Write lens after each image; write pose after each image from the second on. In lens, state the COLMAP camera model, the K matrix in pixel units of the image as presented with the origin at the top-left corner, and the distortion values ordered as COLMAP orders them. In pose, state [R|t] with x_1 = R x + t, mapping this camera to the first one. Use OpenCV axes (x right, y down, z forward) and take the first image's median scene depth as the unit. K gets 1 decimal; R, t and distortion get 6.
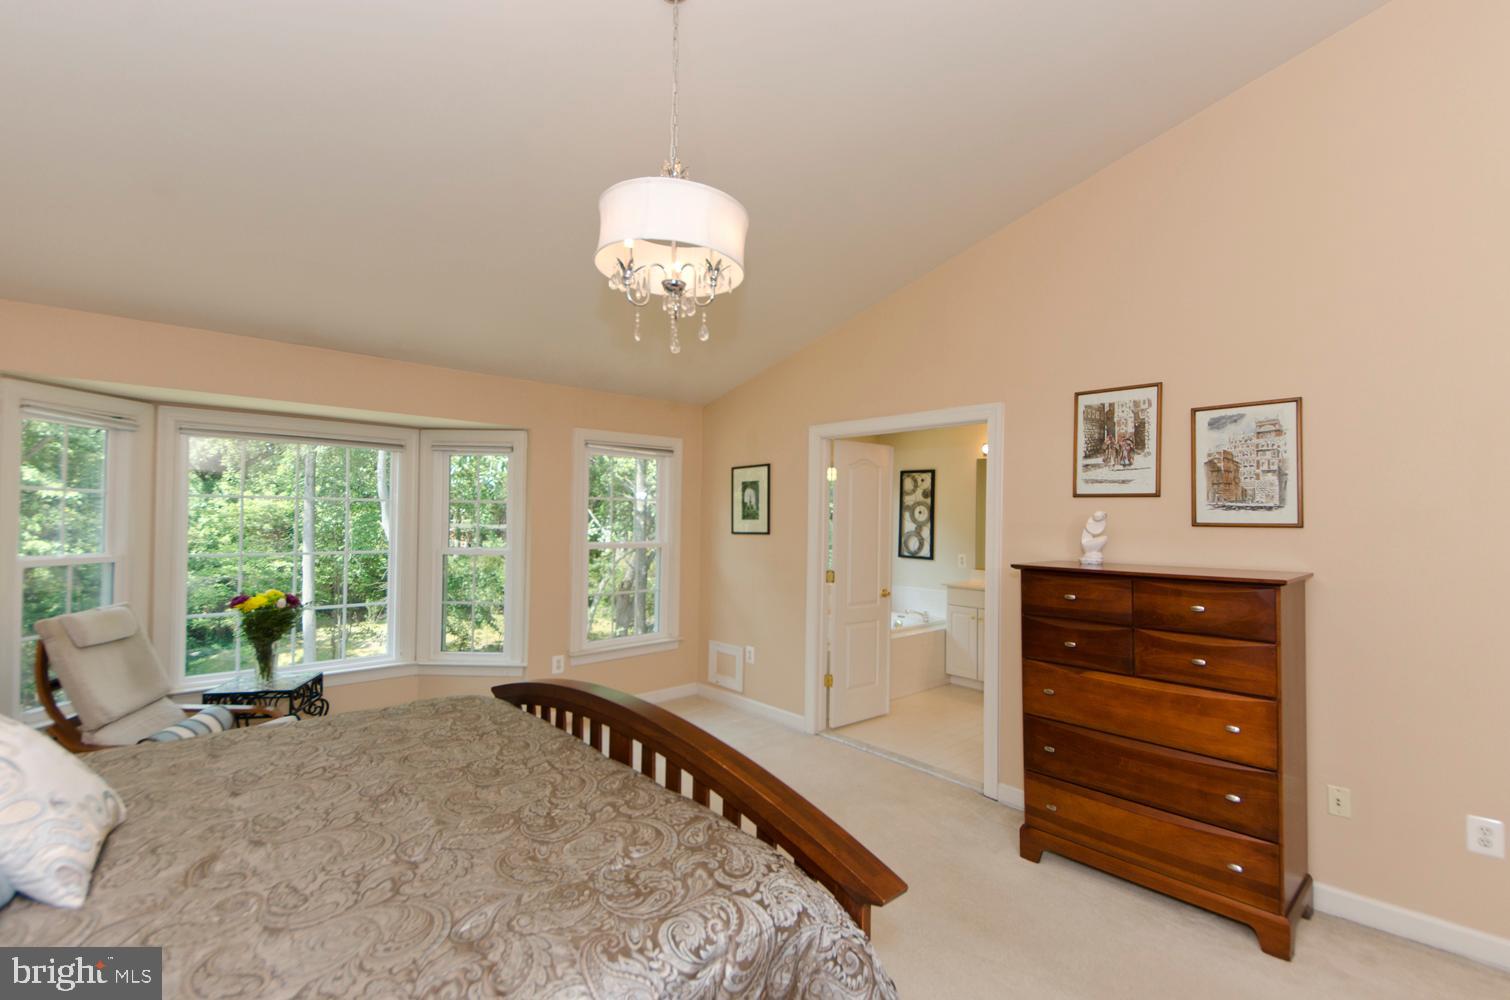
lens RADIAL K [[652.9, 0, 754.0], [0, 652.9, 520.8], [0, 0, 1]] dist [0.000979, -0.000111]
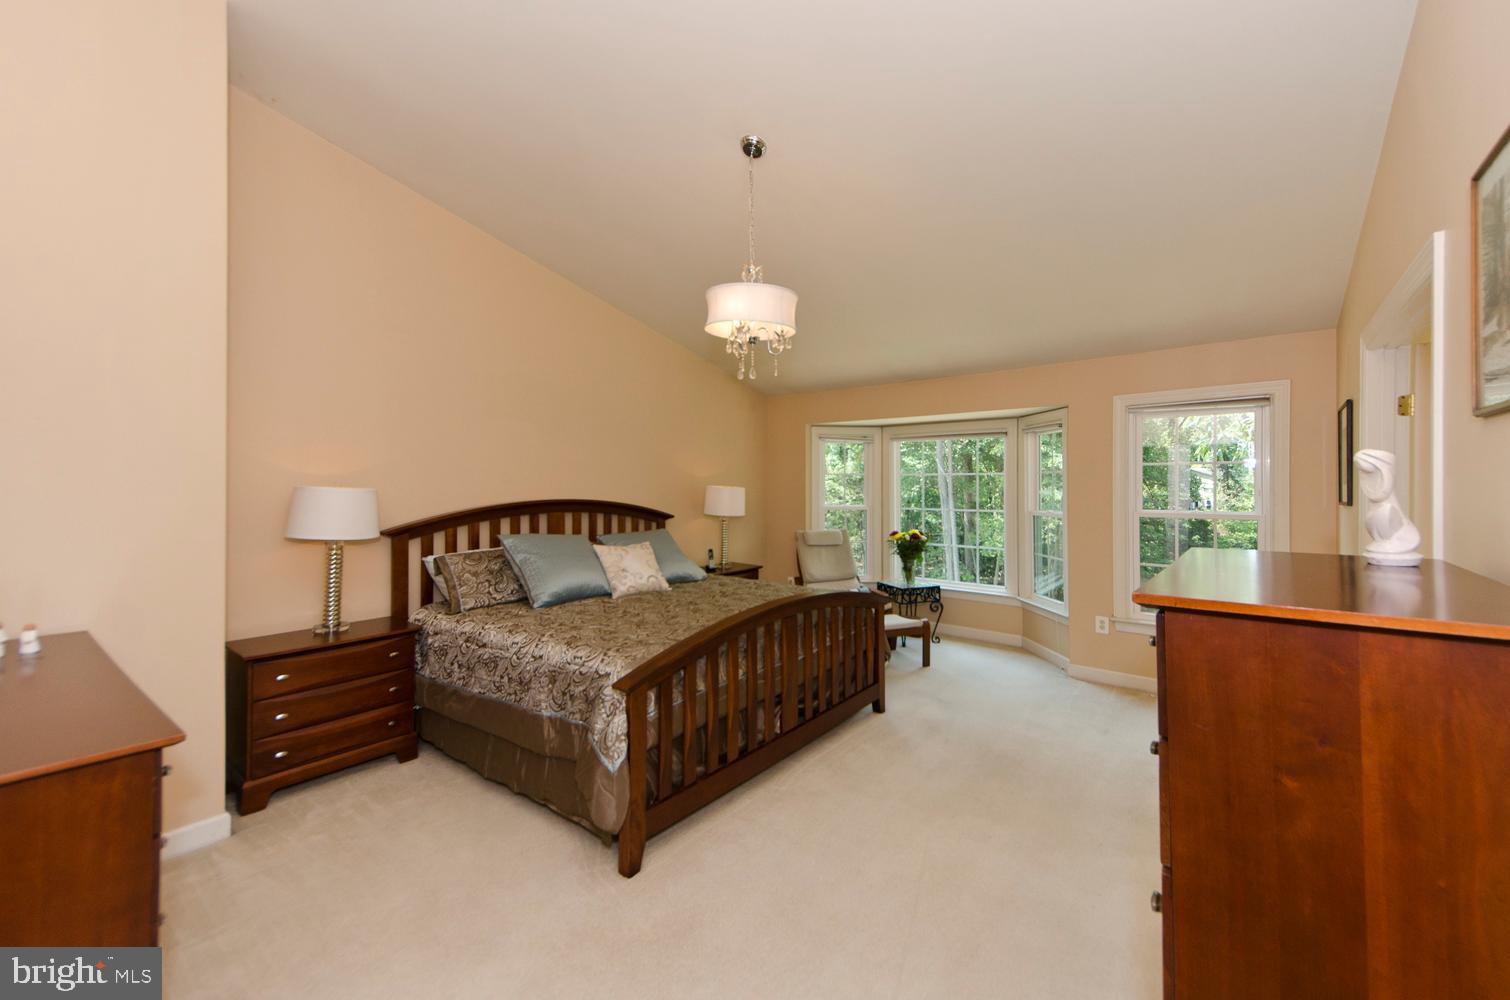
lens RADIAL K [[545.5, 0, 756.1], [0, 545.5, 495.1], [0, 0, 1]] dist [0.000940, -0.008687]
pose [[0.168919, 0.007950, -0.985598, 0.559070], [-0.004944, 0.999962, 0.007219, 0.009069], [0.985618, 0.003654, 0.168952, 0.359918]]
